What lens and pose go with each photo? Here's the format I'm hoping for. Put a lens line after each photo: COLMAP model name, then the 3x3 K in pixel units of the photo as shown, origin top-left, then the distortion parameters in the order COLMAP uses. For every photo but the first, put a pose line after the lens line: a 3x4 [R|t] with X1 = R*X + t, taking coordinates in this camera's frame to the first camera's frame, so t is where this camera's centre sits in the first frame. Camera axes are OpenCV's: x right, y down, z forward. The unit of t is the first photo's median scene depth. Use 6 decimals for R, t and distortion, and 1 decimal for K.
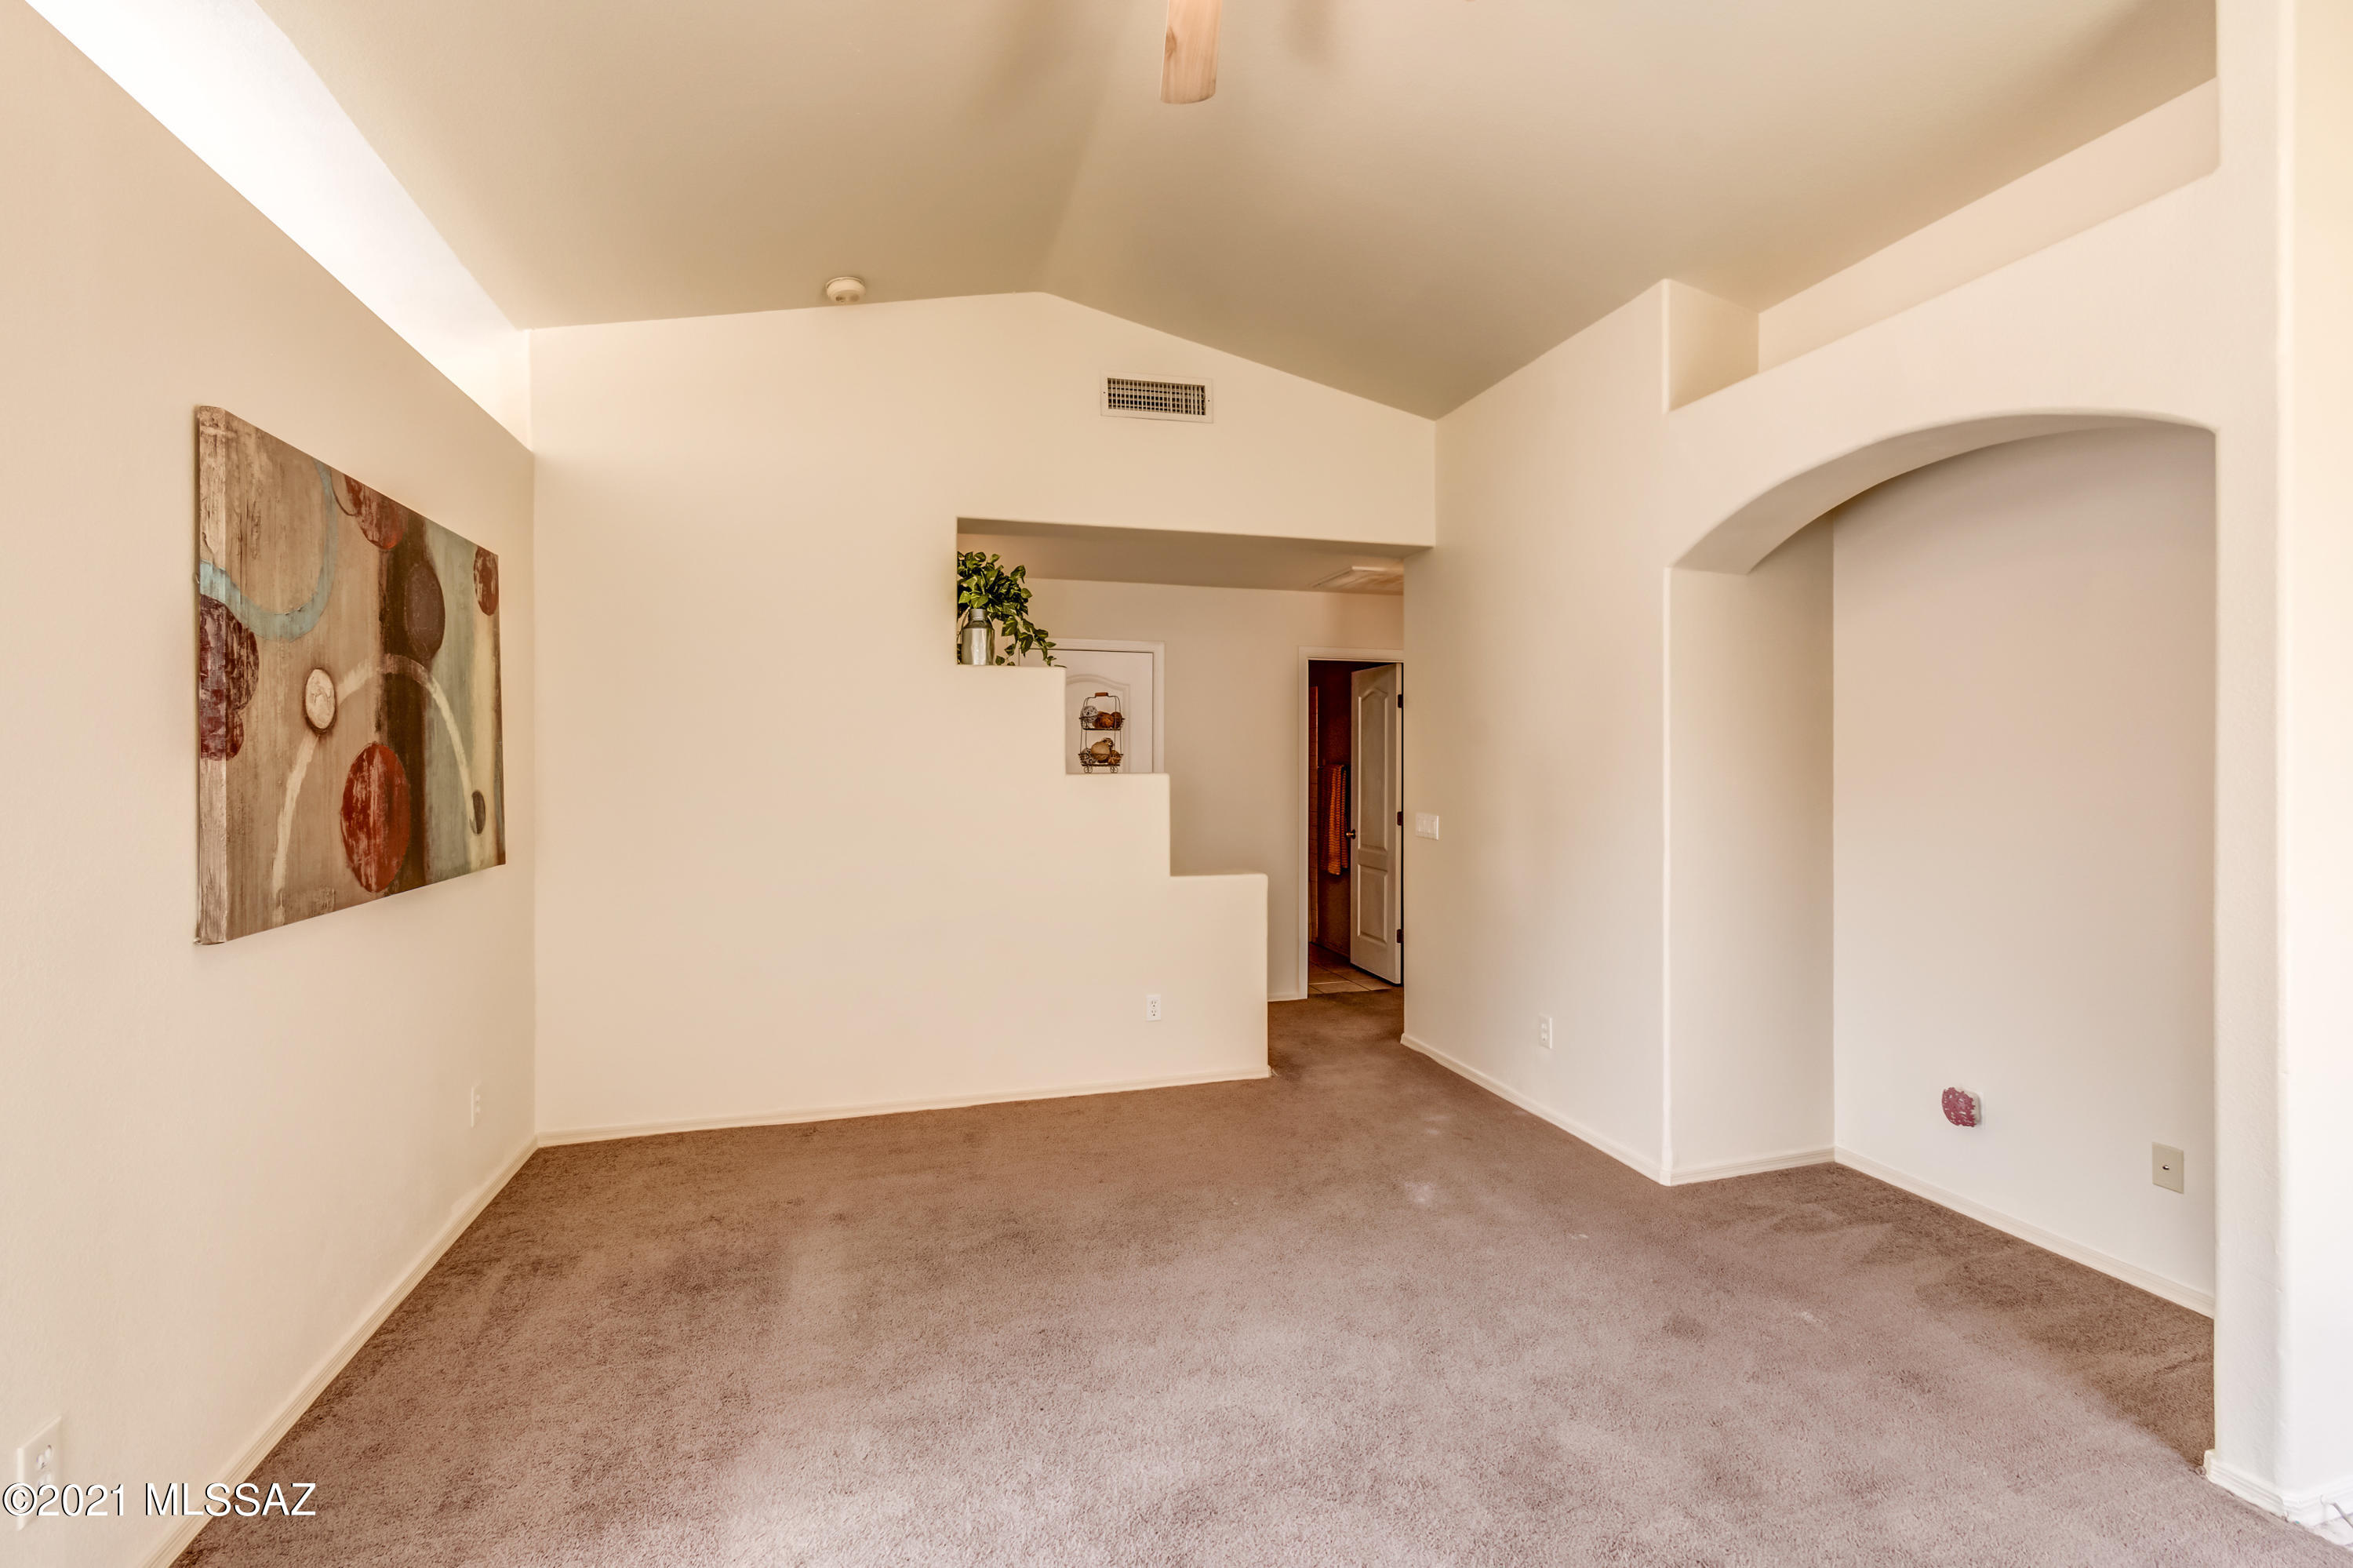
lens RADIAL K [[1049.0, 0, 1194.2], [0, 1049.0, 772.0], [0, 0, 1]] dist [0.001044, 0.000214]
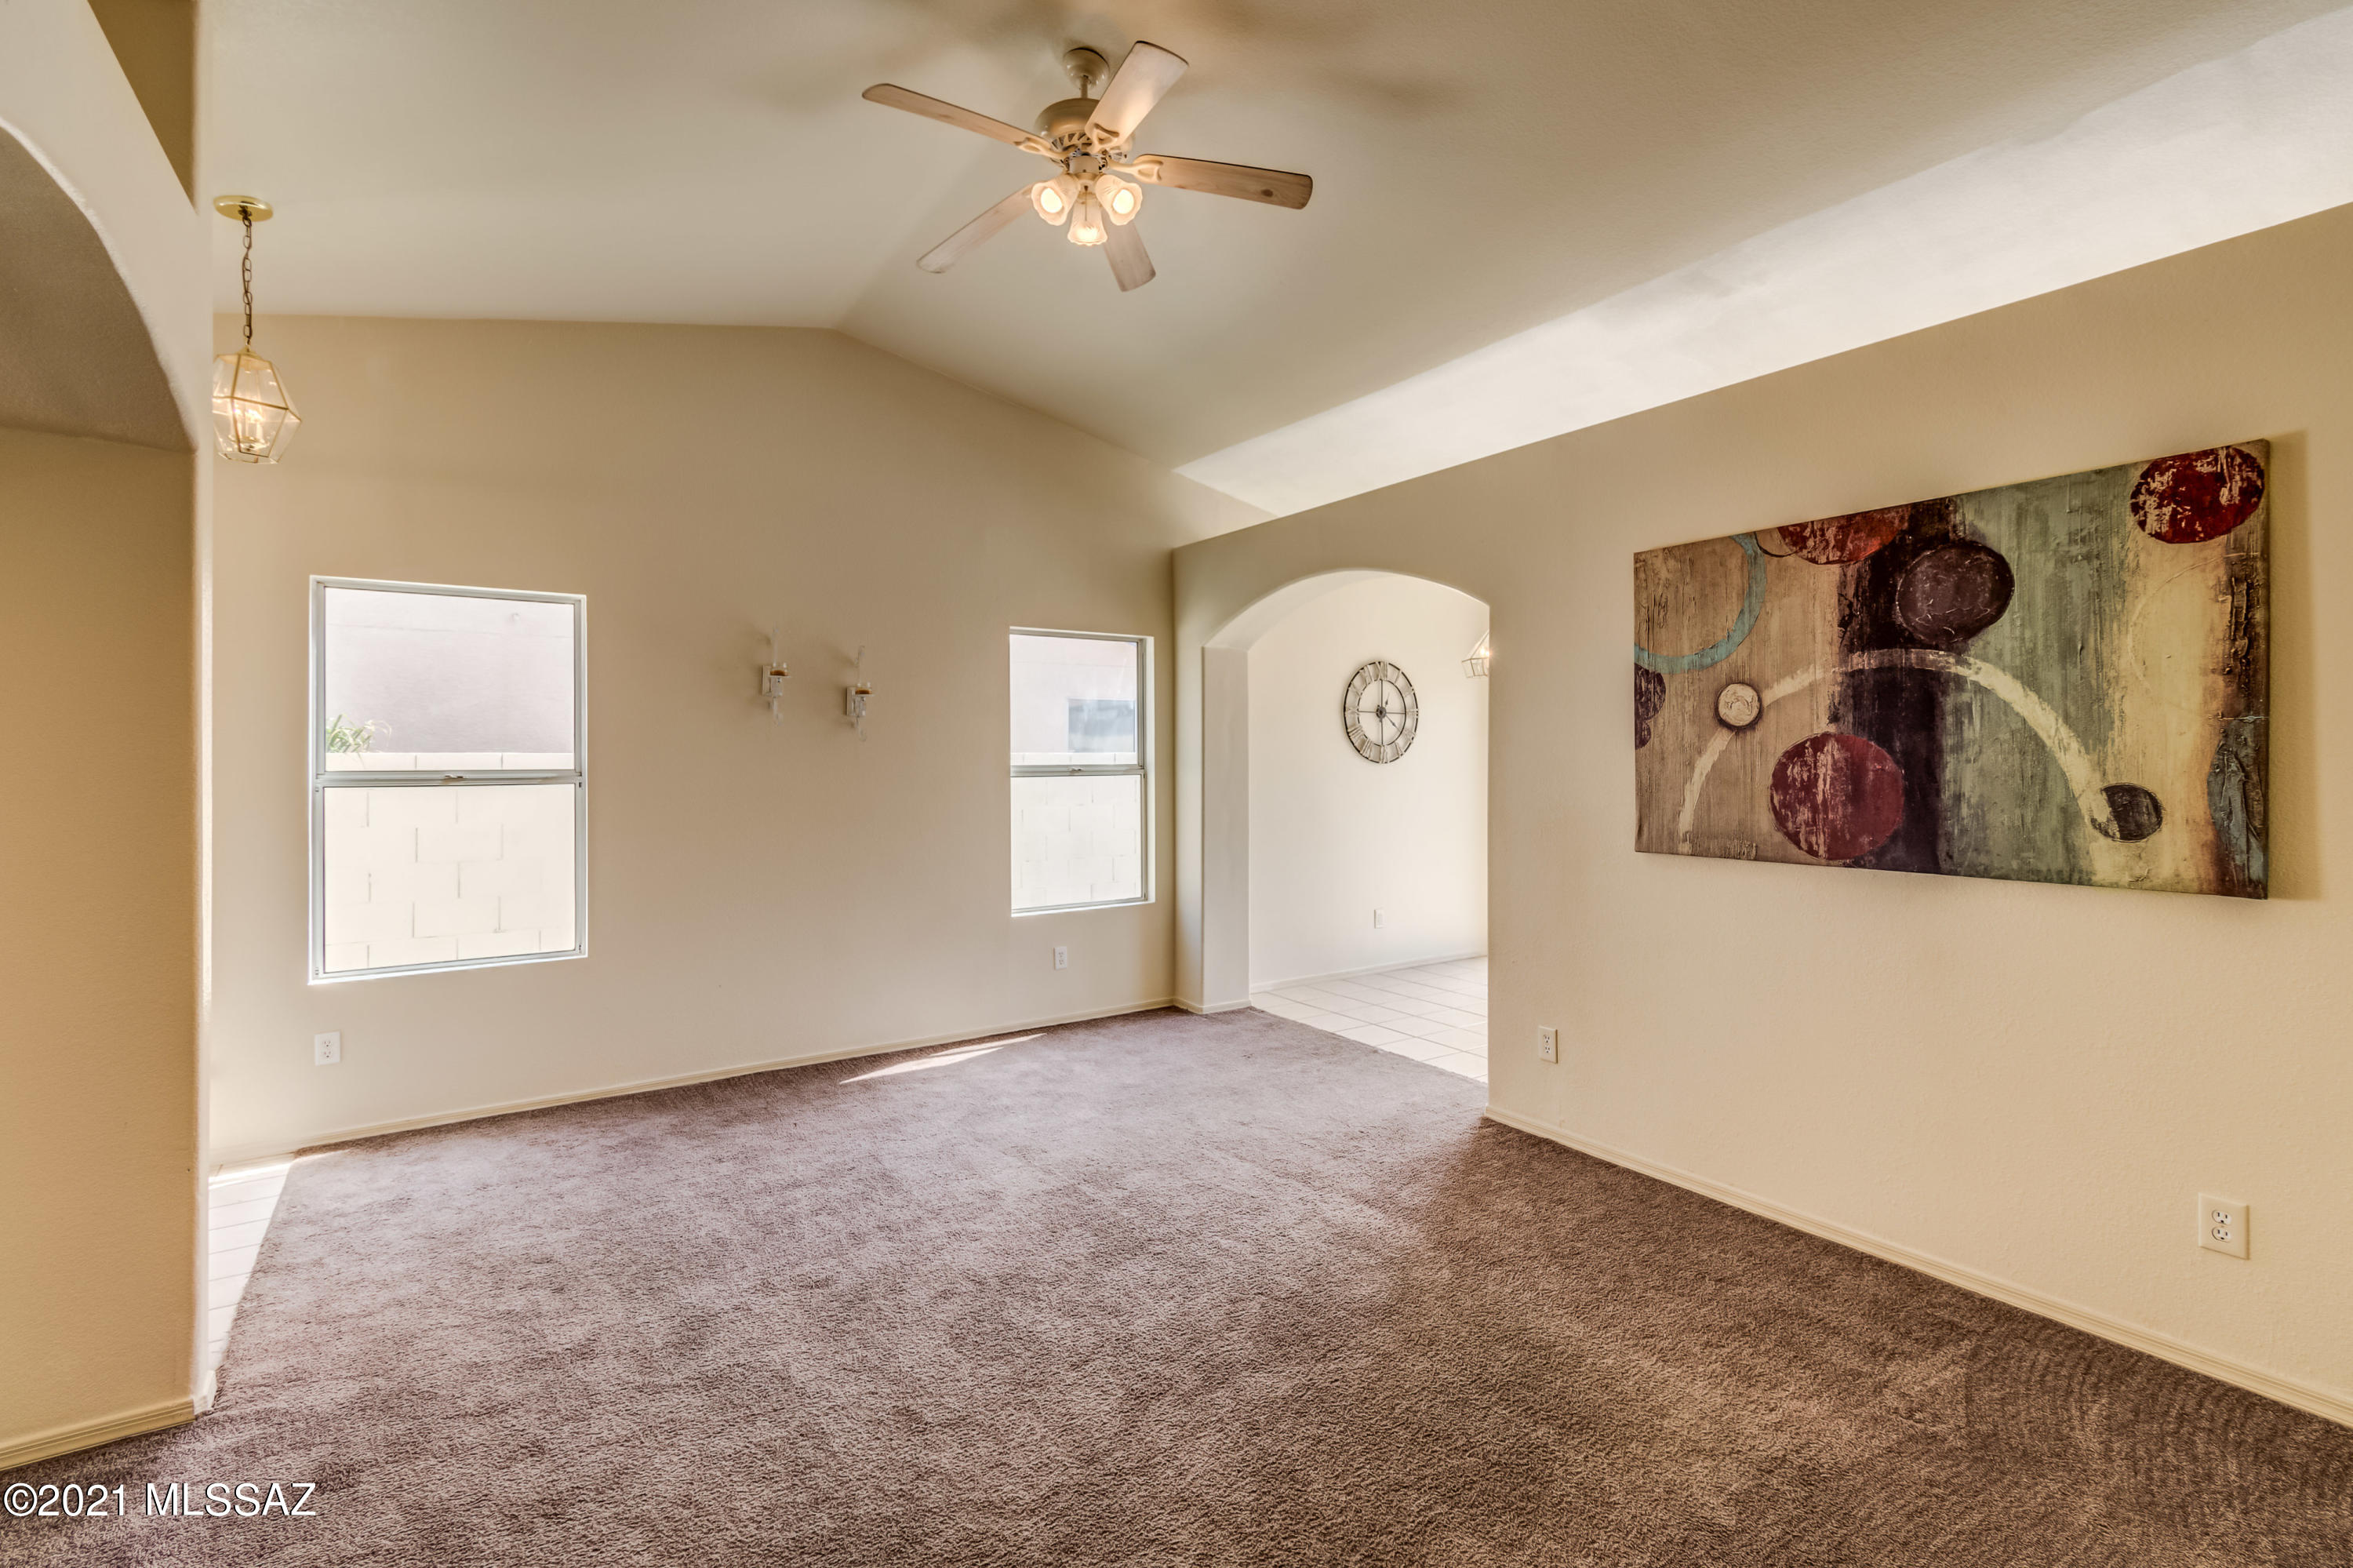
lens RADIAL K [[1049.0, 0, 1194.2], [0, 1049.0, 772.0], [0, 0, 1]] dist [0.001044, 0.000214]
pose [[-0.952083, 0.006440, -0.305771, 0.216905], [-0.000737, 0.999727, 0.023352, -0.009085], [0.305838, 0.022459, -0.951819, 1.593854]]
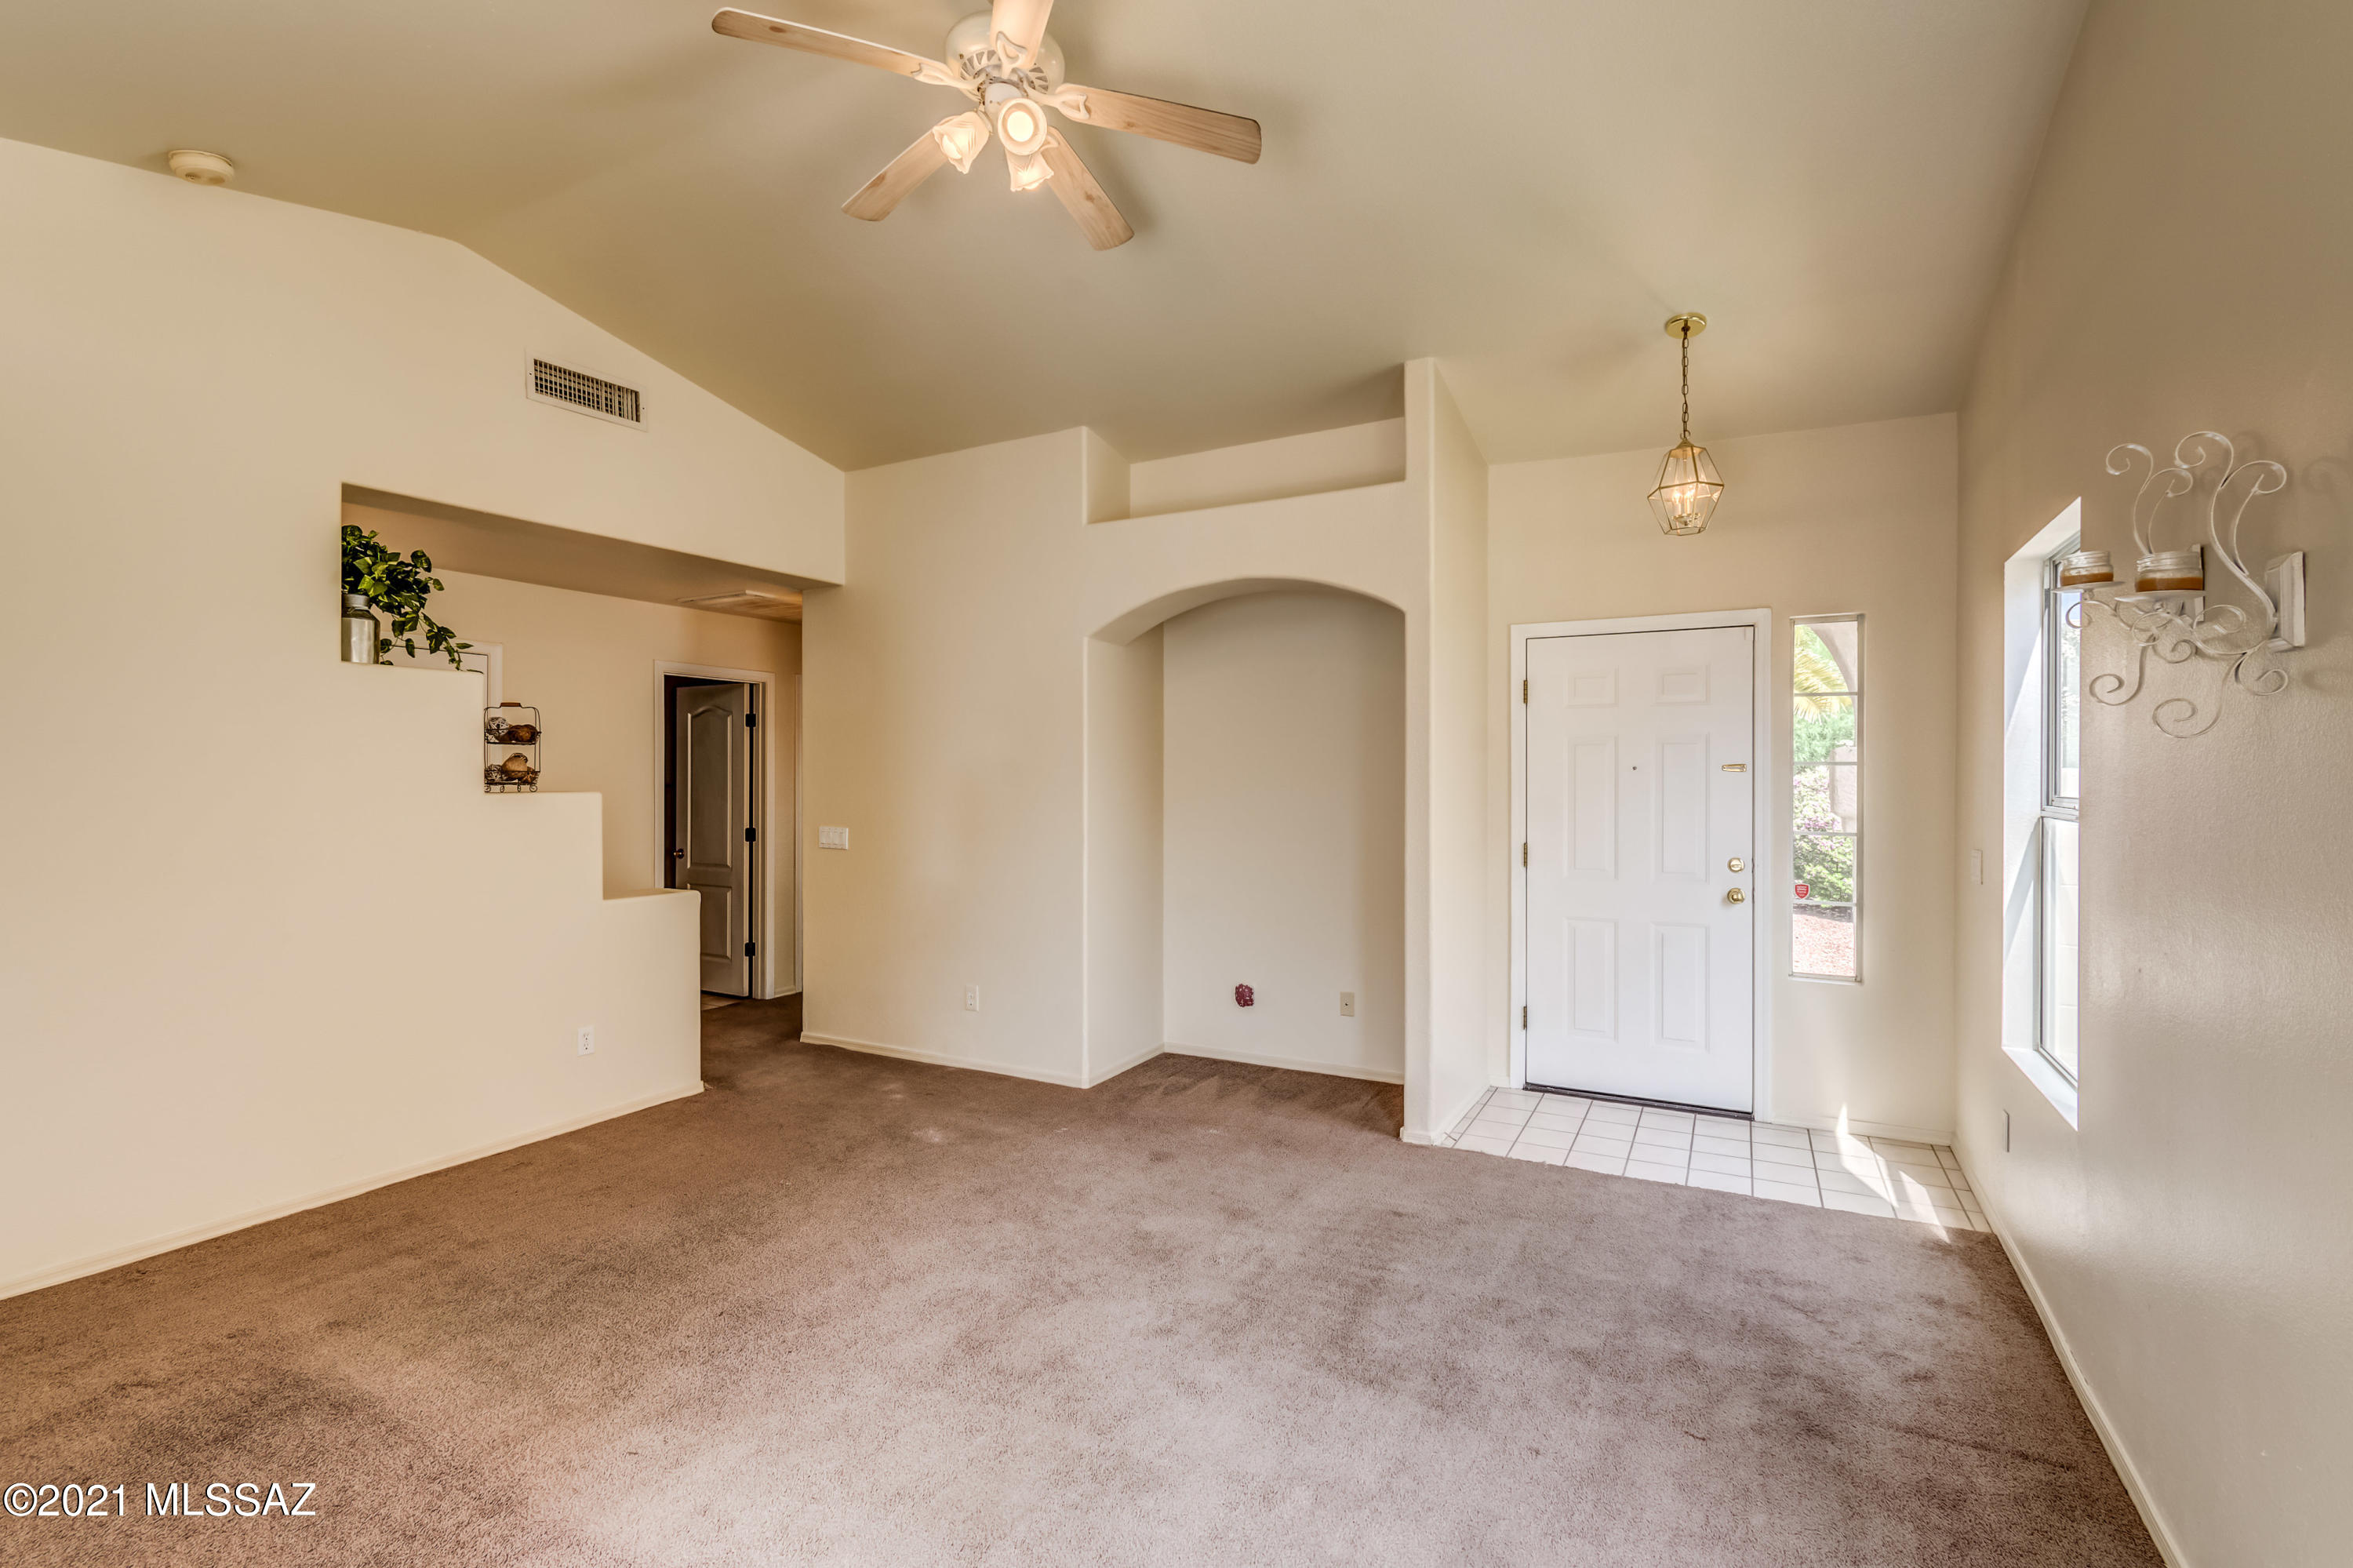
lens RADIAL K [[1051.1, 0, 1205.9], [0, 1051.1, 794.1], [0, 0, 1]] dist [-0.001029, -0.000474]
pose [[0.701008, -0.010032, 0.713083, -0.478313], [0.007971, 0.999949, 0.006232, 0.003364], [-0.713109, 0.001315, 0.701052, -0.084272]]
